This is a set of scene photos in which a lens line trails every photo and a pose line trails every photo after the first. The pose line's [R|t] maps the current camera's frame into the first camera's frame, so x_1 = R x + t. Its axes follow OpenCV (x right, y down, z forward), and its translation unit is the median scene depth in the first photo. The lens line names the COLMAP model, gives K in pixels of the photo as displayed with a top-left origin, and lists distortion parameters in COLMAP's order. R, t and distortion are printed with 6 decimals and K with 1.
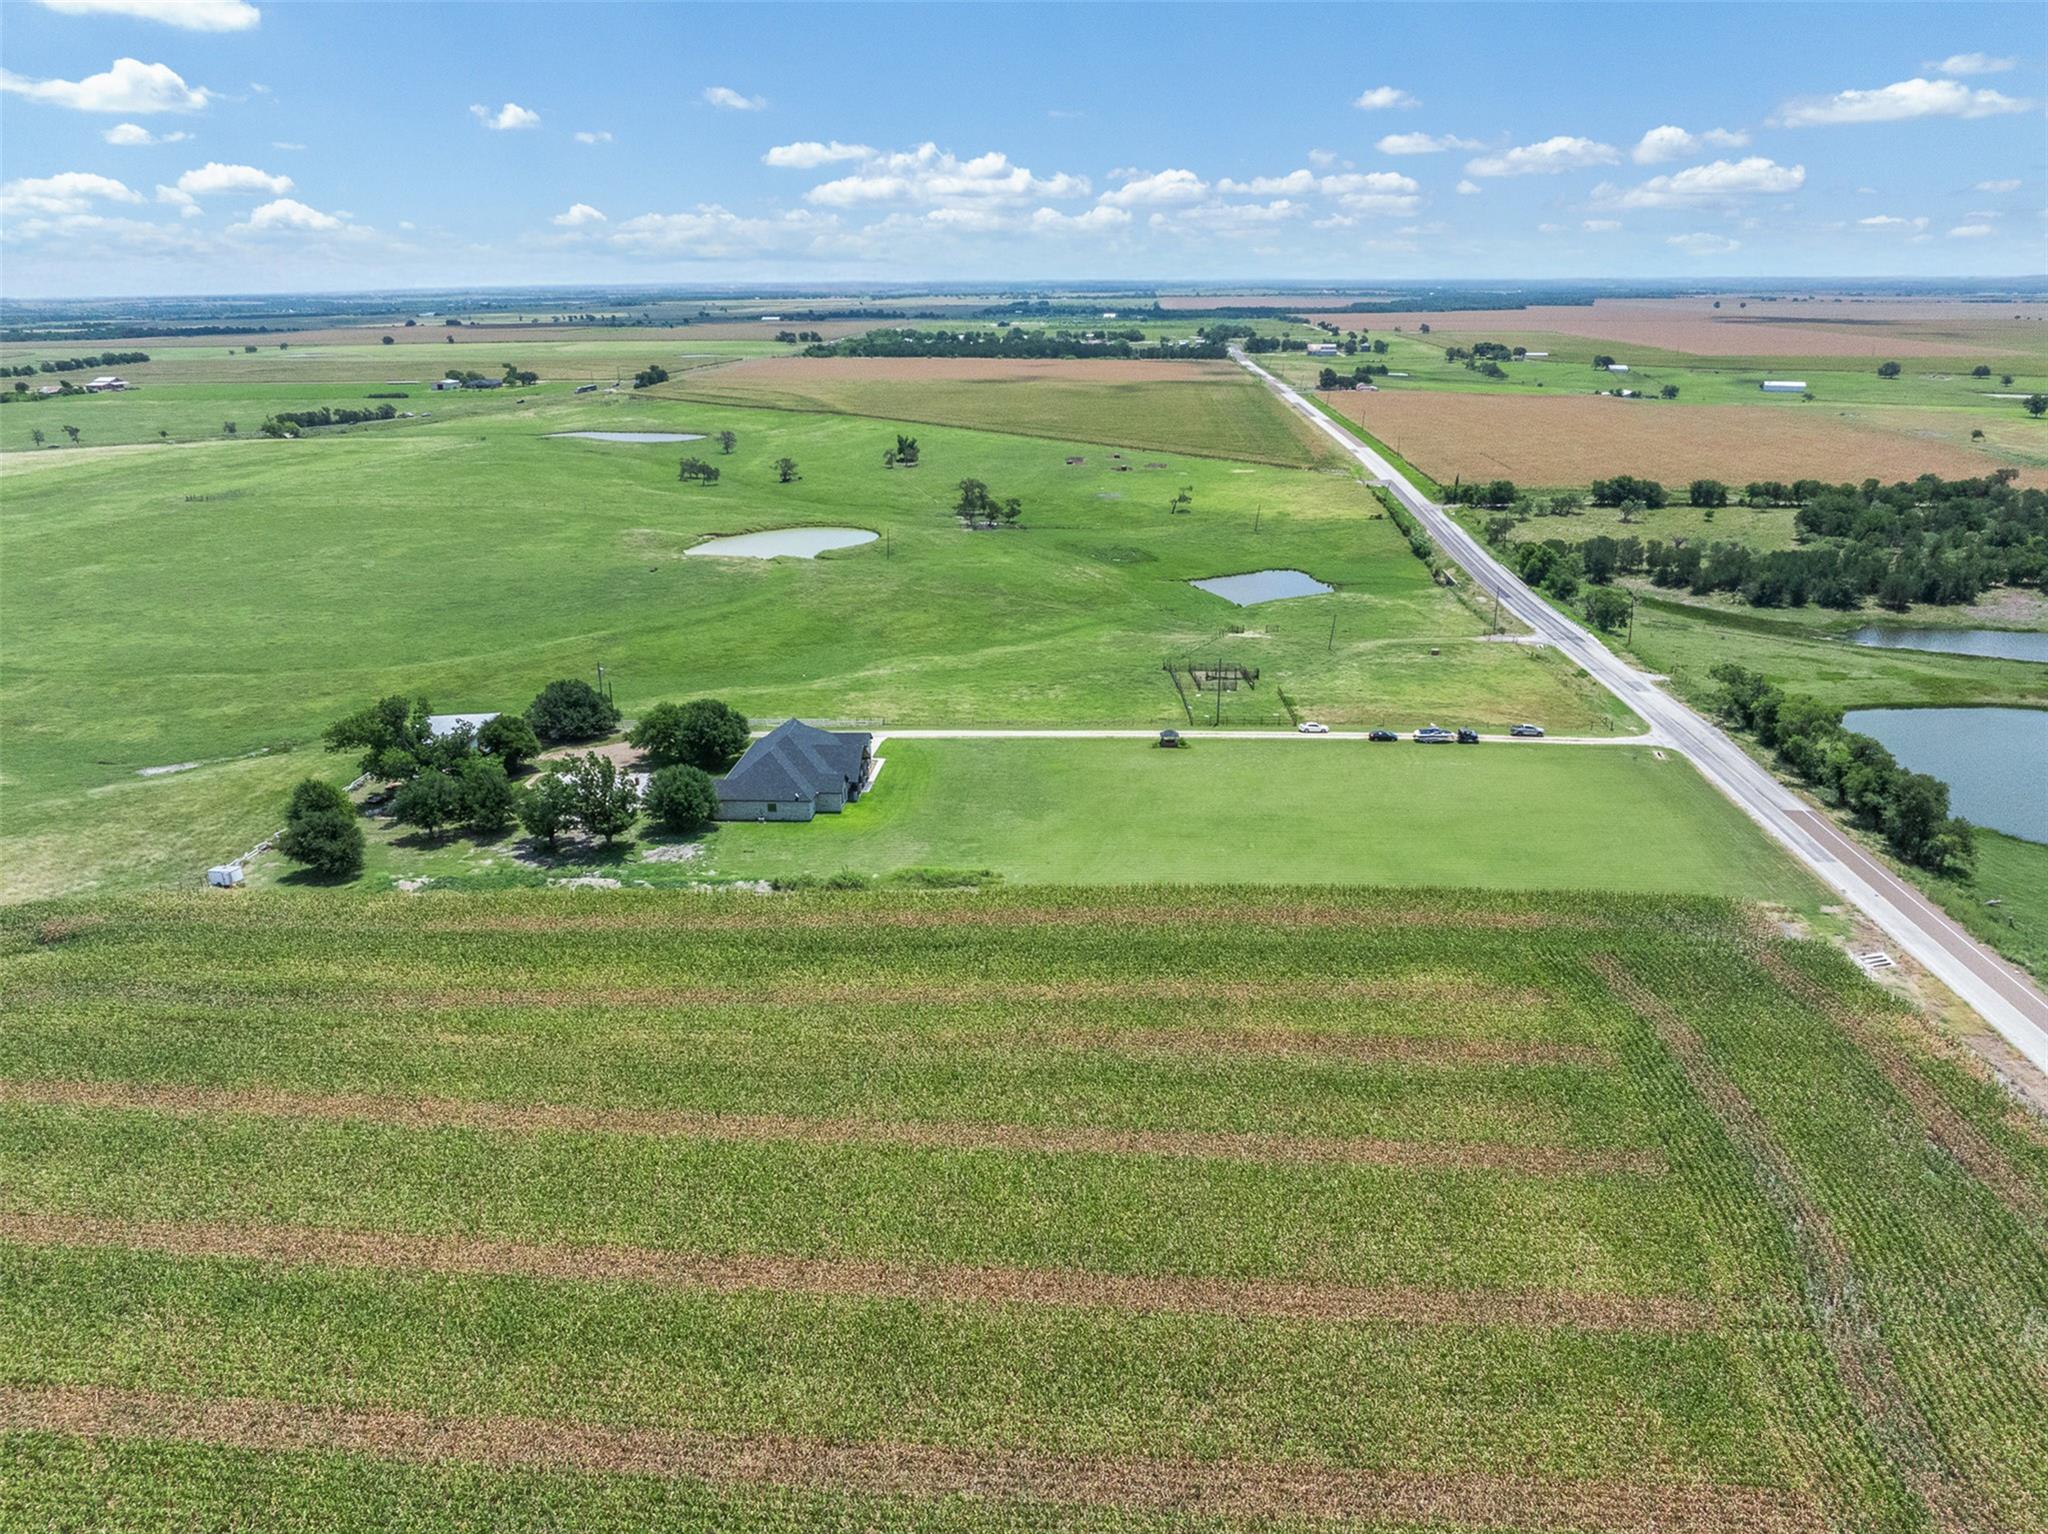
lens RADIAL K [[1444.7, 0, 1030.7], [0, 1444.7, 764.3], [0, 0, 1]] dist [-0.050570, -0.002104]
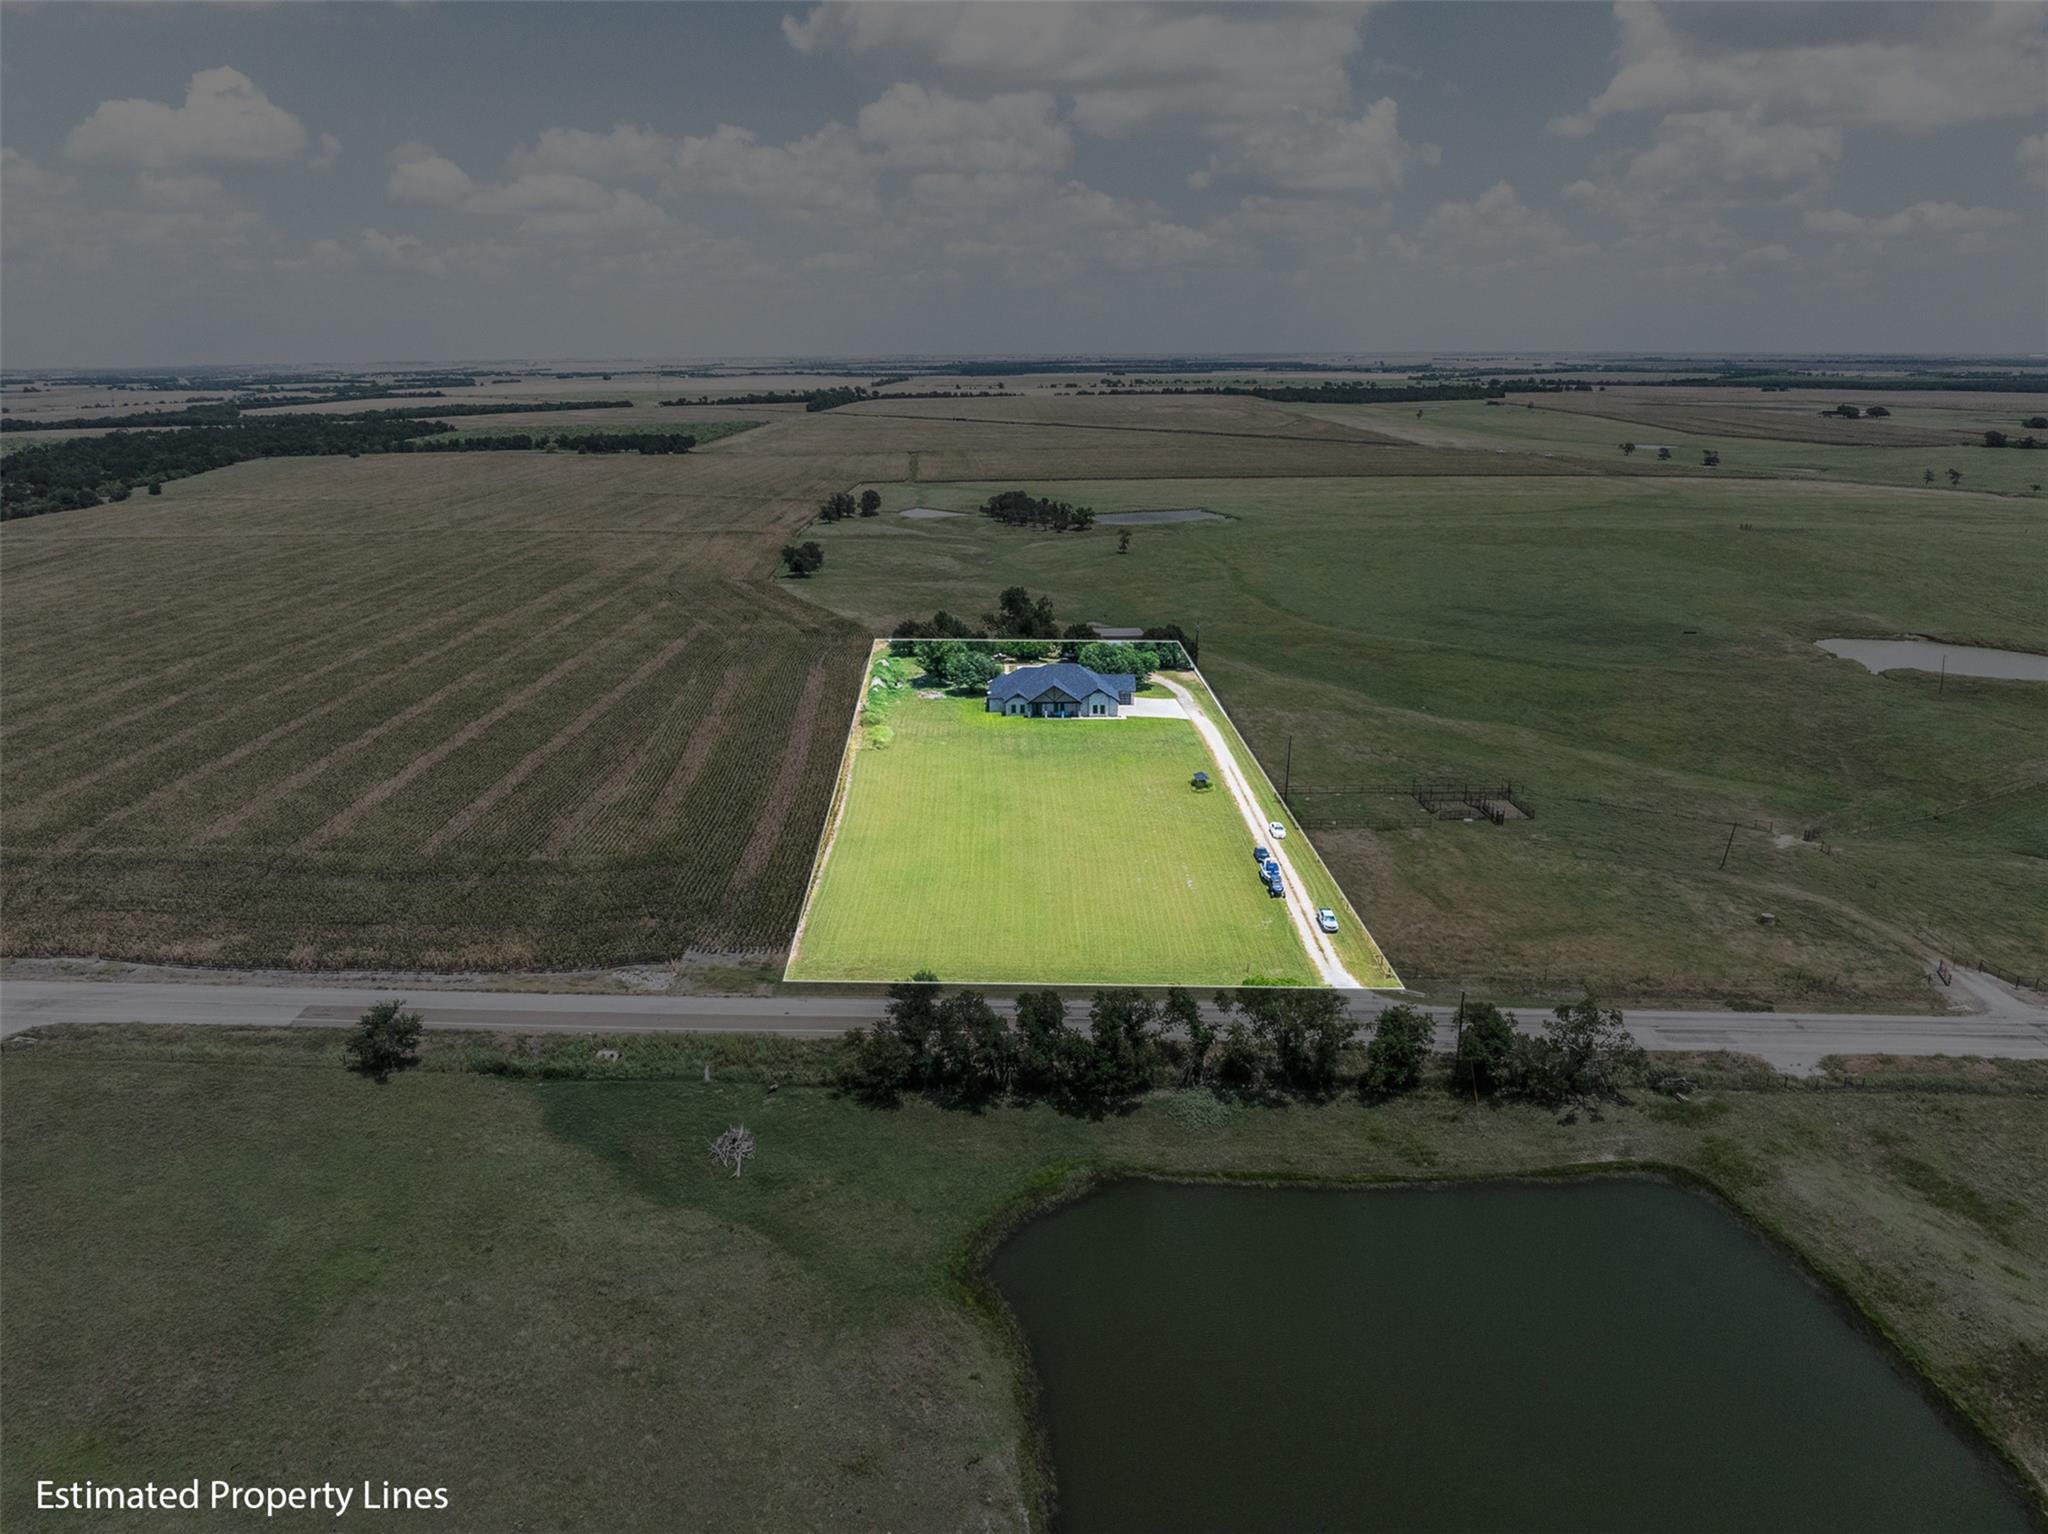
lens RADIAL K [[1444.7, 0, 1030.7], [0, 1444.7, 764.3], [0, 0, 1]] dist [-0.050570, -0.002104]
pose [[0.060826, 0.282131, -0.957446, 1.261122], [-0.311140, 0.916788, 0.250384, -0.291413], [0.948415, 0.282670, 0.143547, 0.842412]]
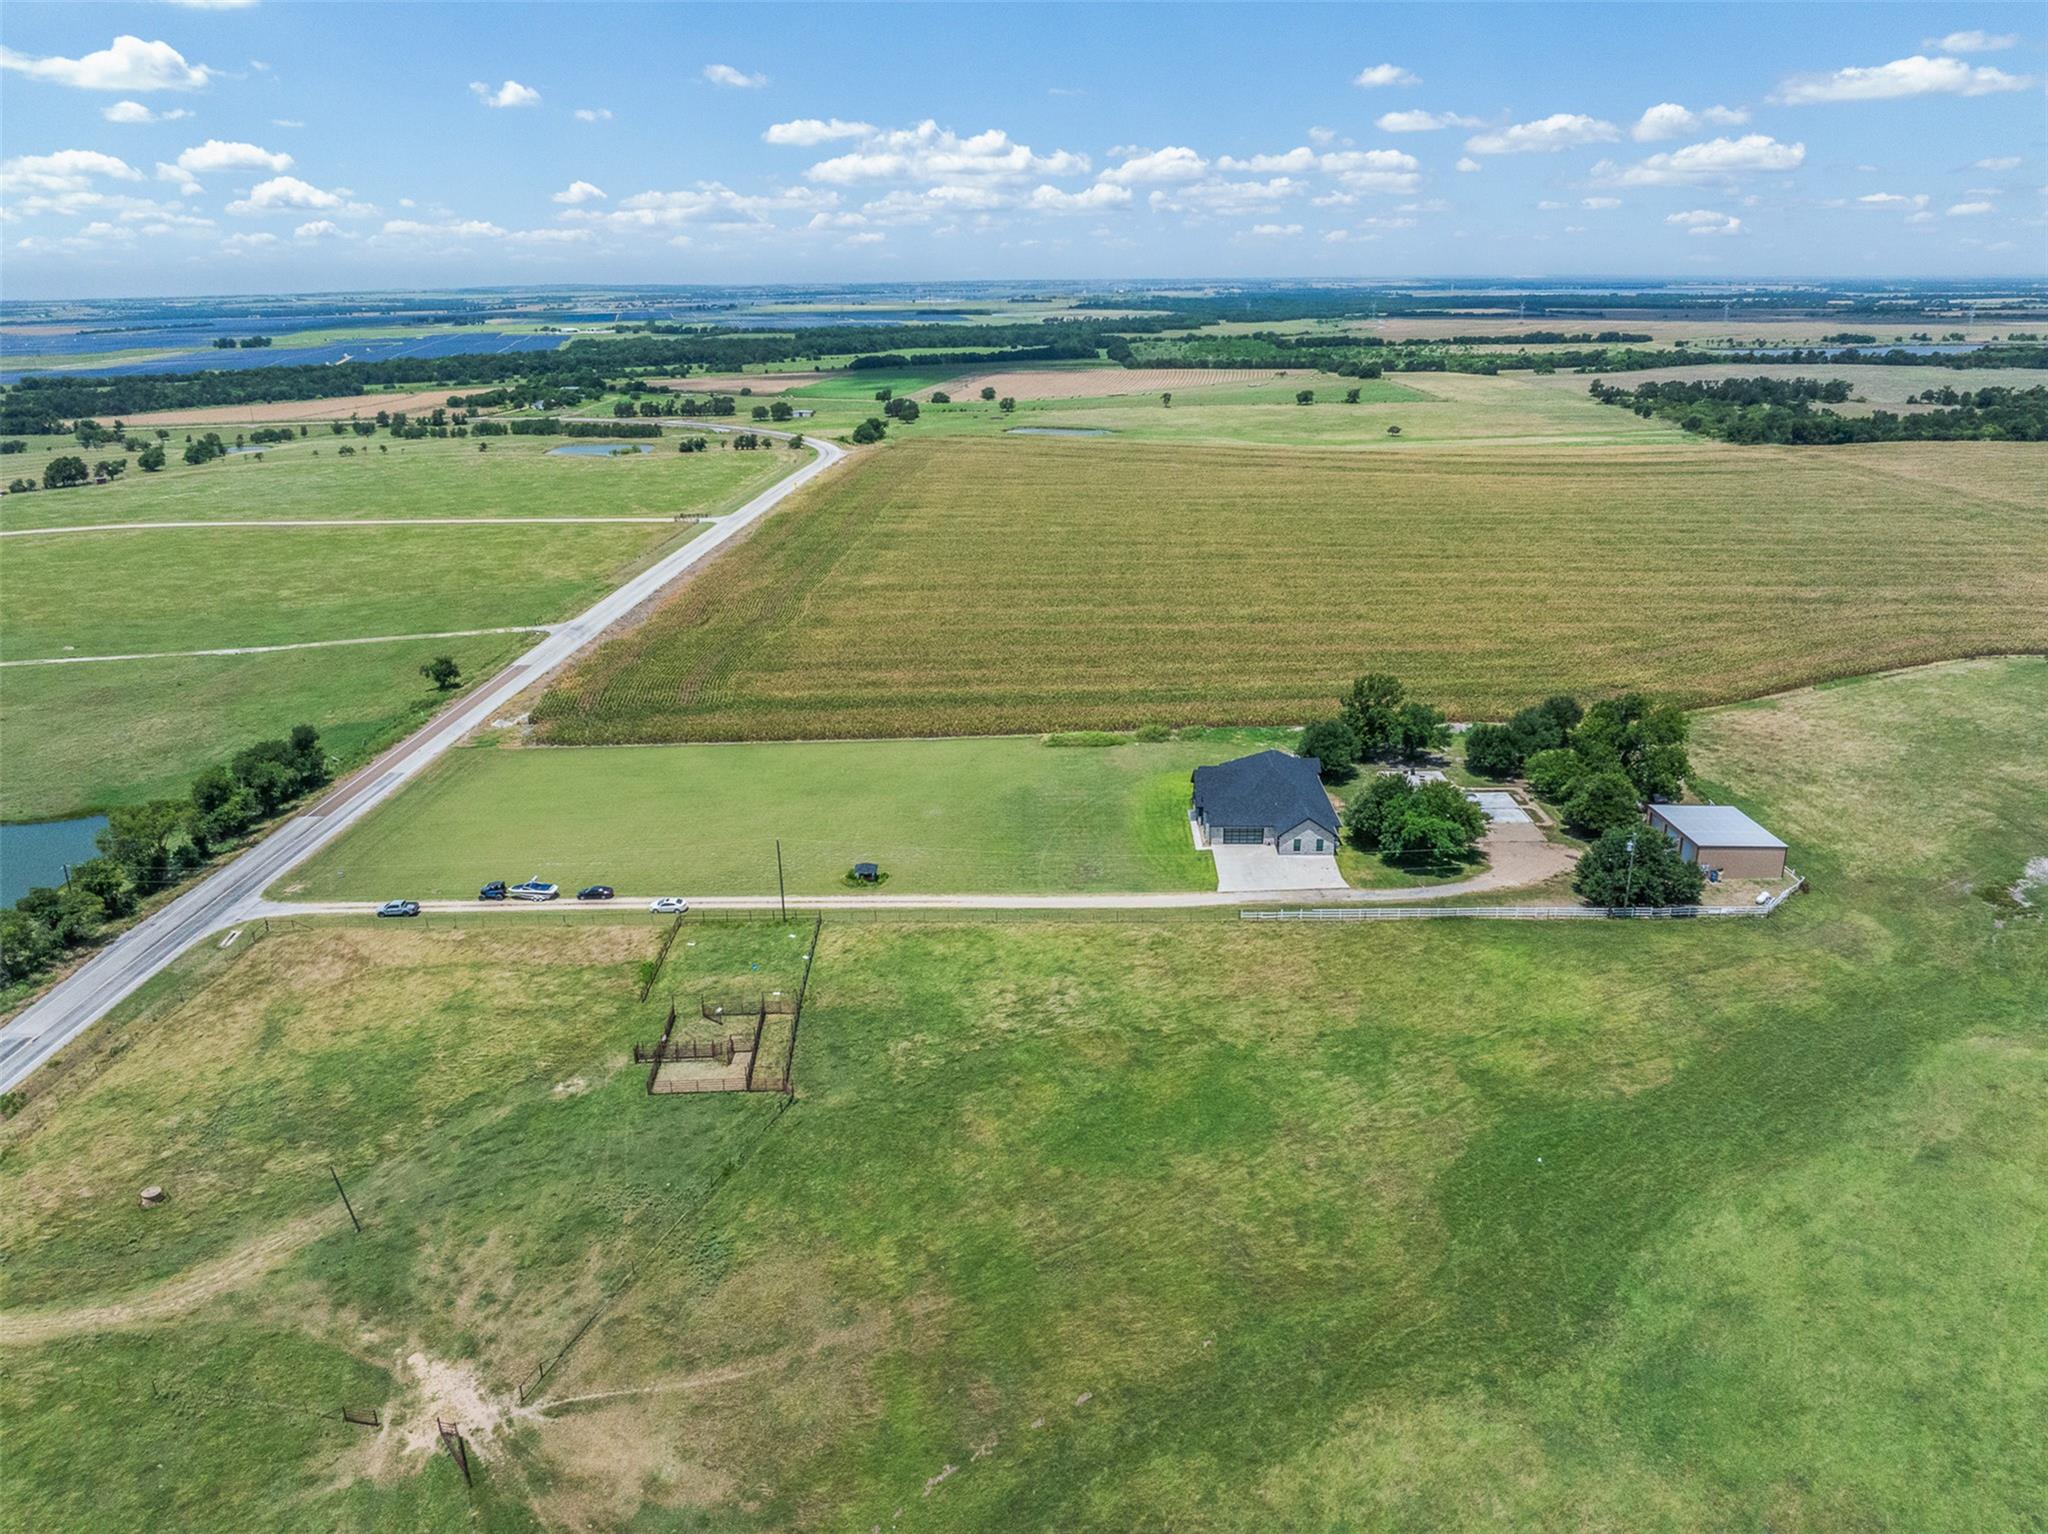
lens RADIAL K [[1444.7, 0, 1030.7], [0, 1444.7, 764.3], [0, 0, 1]] dist [-0.050570, -0.002104]
pose [[-0.999031, 0.031432, -0.030806, 0.029462], [0.006181, 0.793233, 0.608886, -0.658196], [0.043575, 0.608106, -0.792659, 1.874629]]
